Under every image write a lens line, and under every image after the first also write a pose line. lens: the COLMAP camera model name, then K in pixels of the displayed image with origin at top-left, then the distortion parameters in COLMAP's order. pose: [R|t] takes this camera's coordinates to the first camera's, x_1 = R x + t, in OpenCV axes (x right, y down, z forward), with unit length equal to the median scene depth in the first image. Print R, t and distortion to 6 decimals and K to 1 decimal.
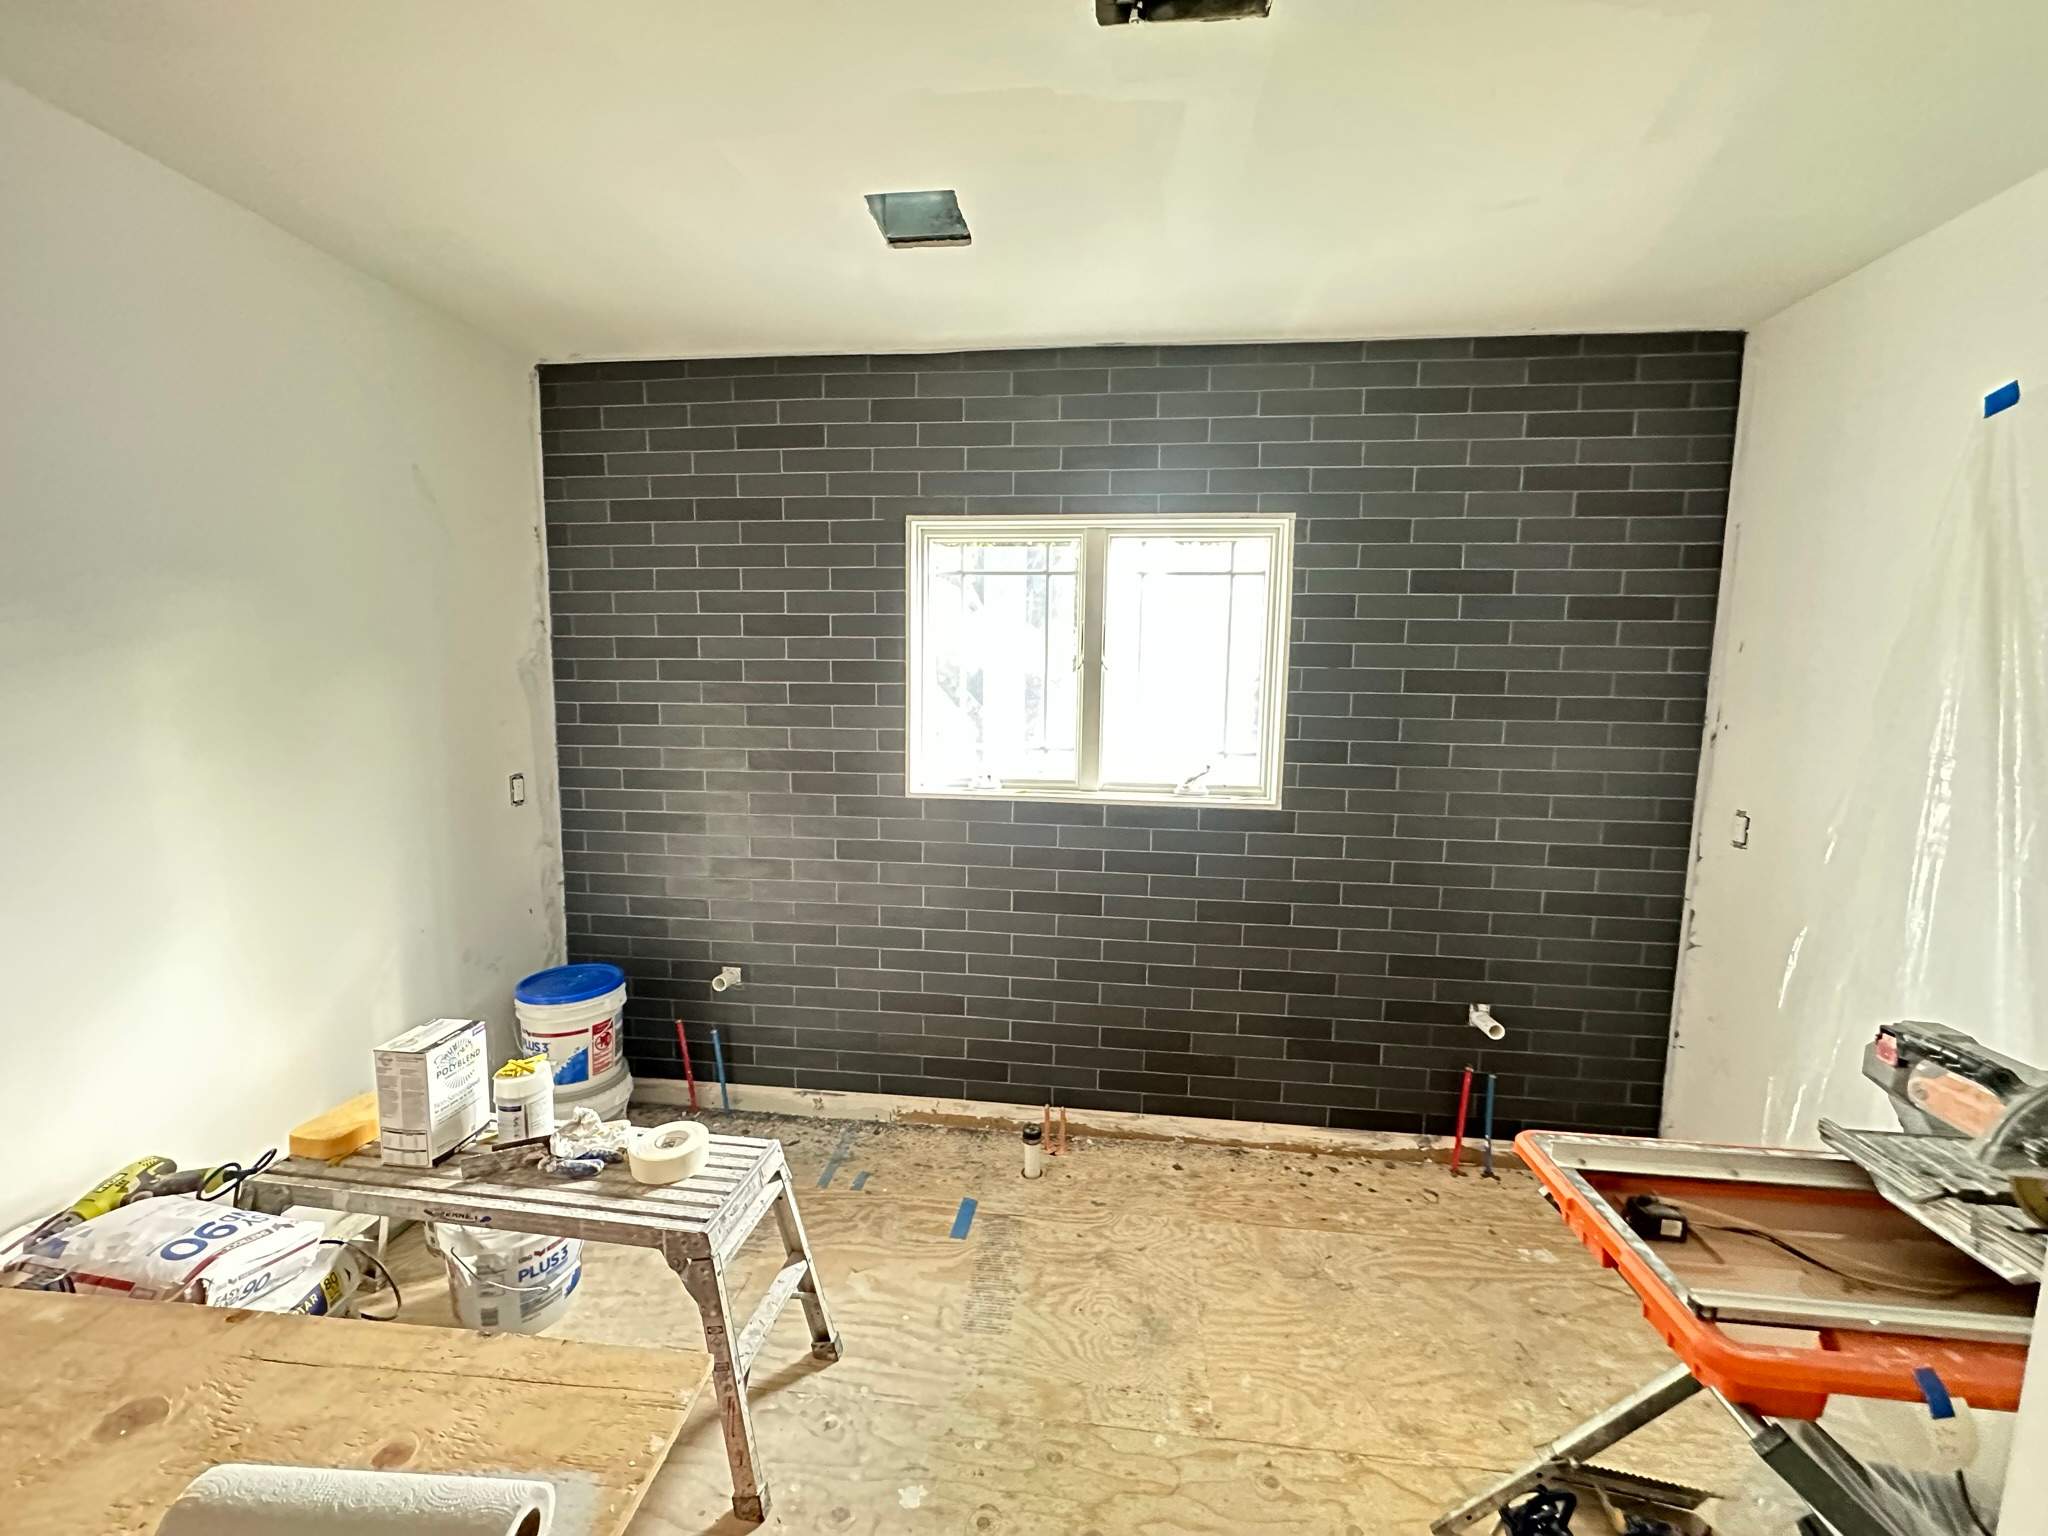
lens RADIAL K [[816.0, 0, 1024.0], [0, 816.0, 768.0], [0, 0, 1]] dist [-0.002594, 0.000036]
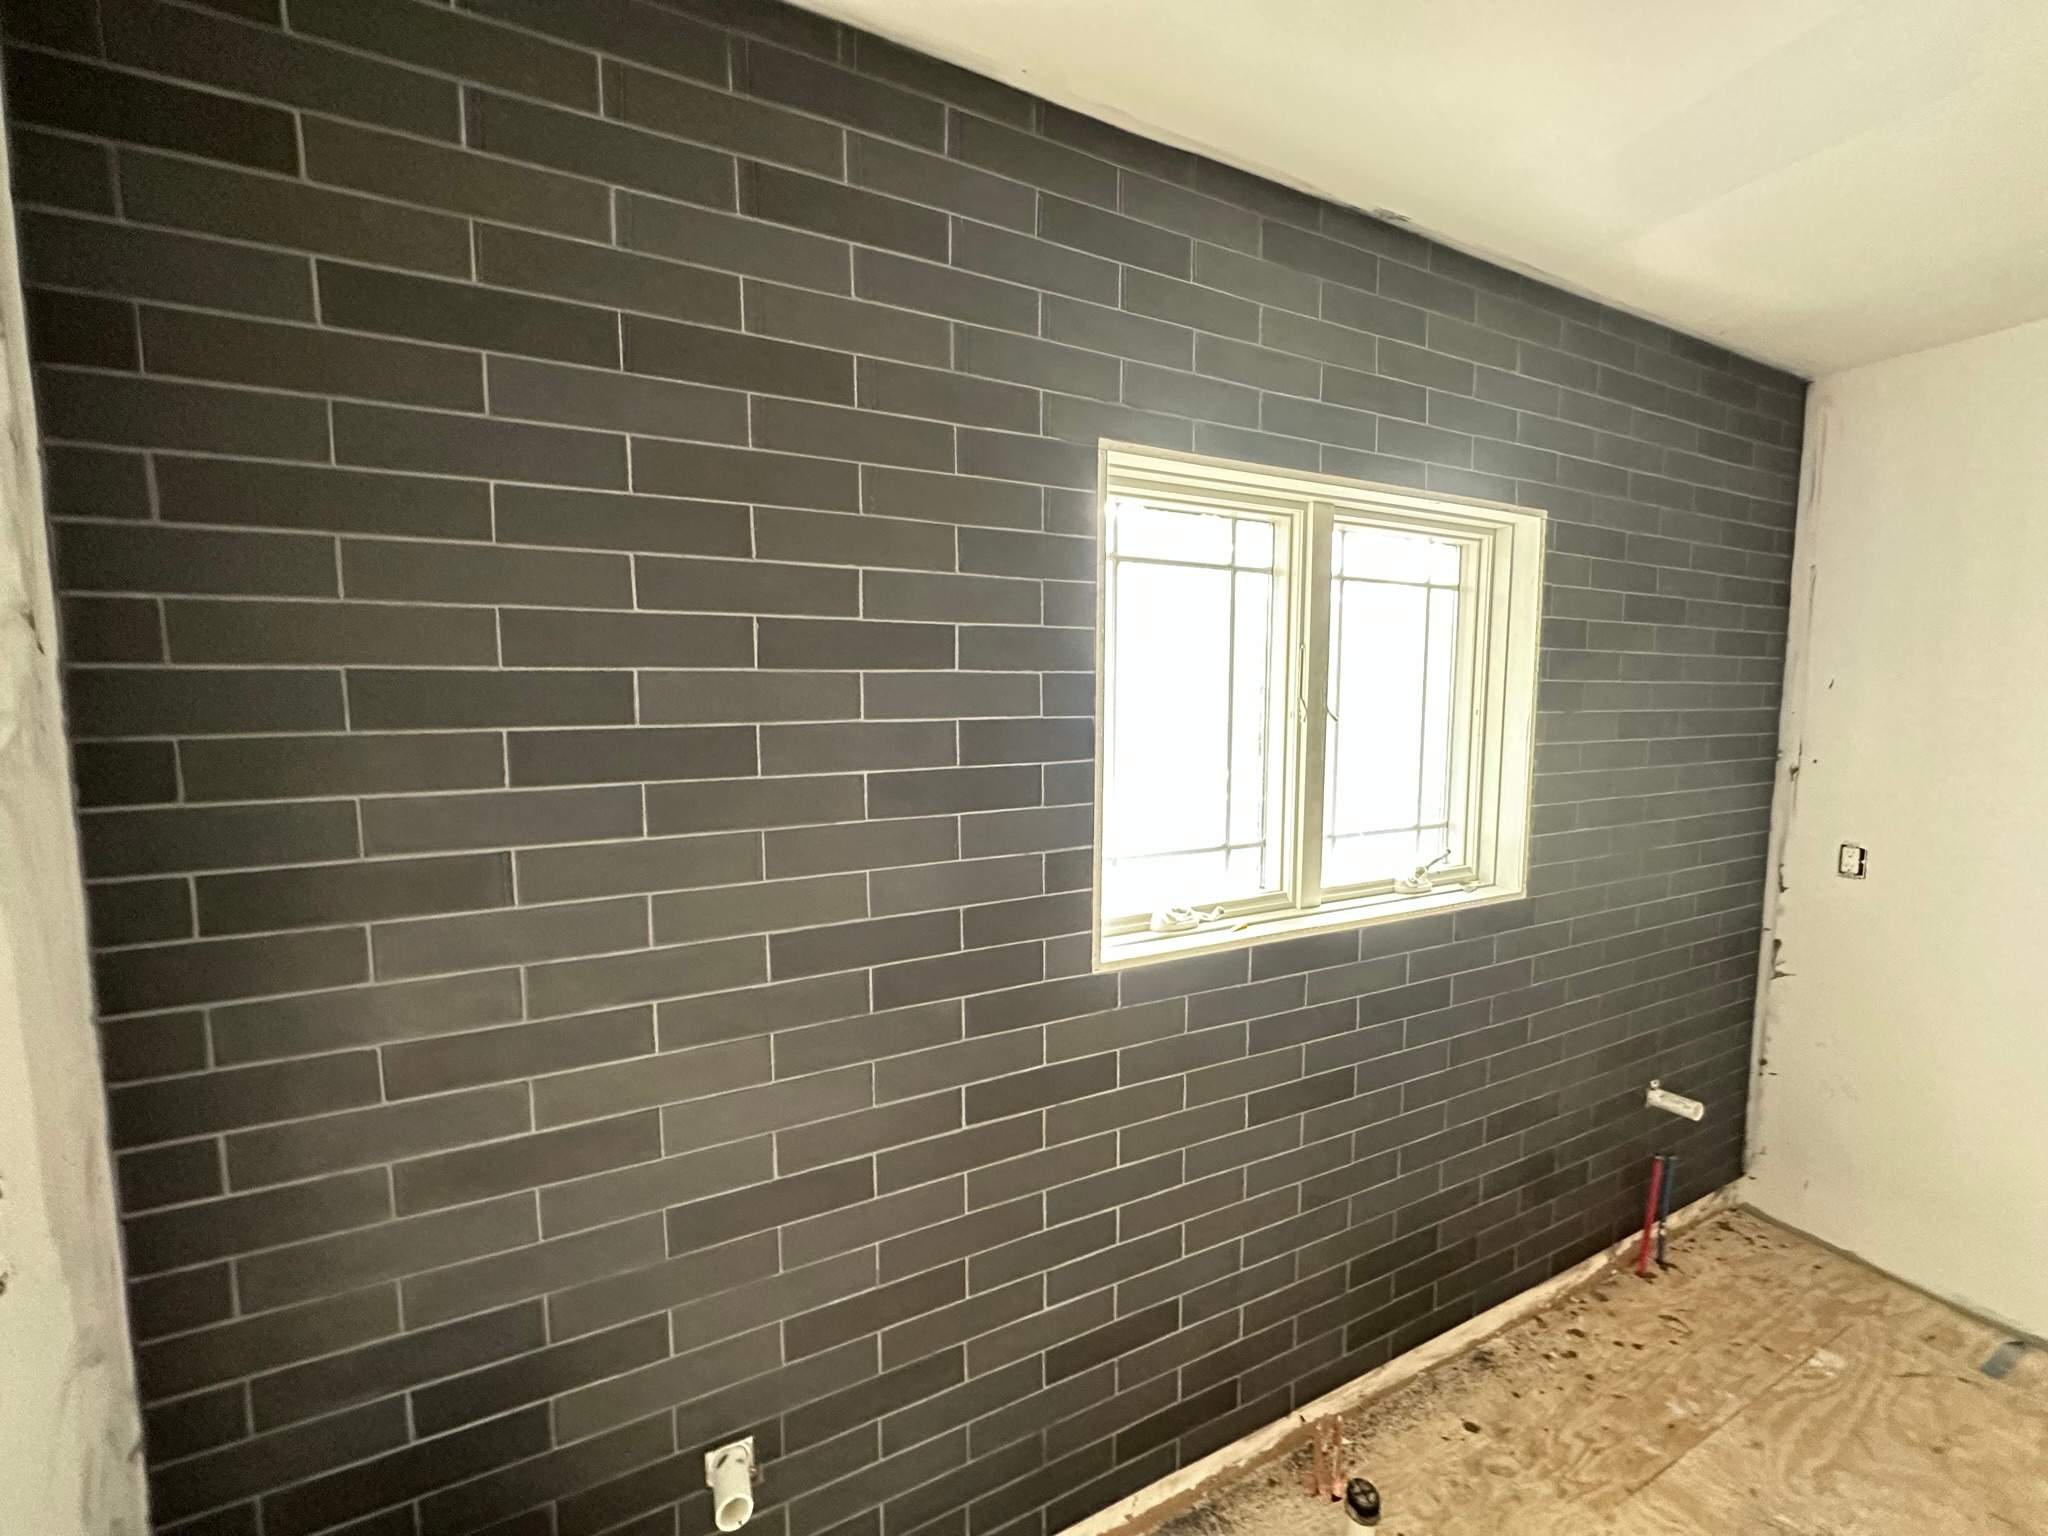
lens RADIAL K [[816.0, 0, 1024.0], [0, 816.0, 768.0], [0, 0, 1]] dist [-0.002594, 0.000036]
pose [[0.837073, -0.063162, 0.543433, -0.471854], [0.076341, 0.997080, -0.001703, -0.102109], [-0.541739, 0.042912, 0.839451, 0.592310]]
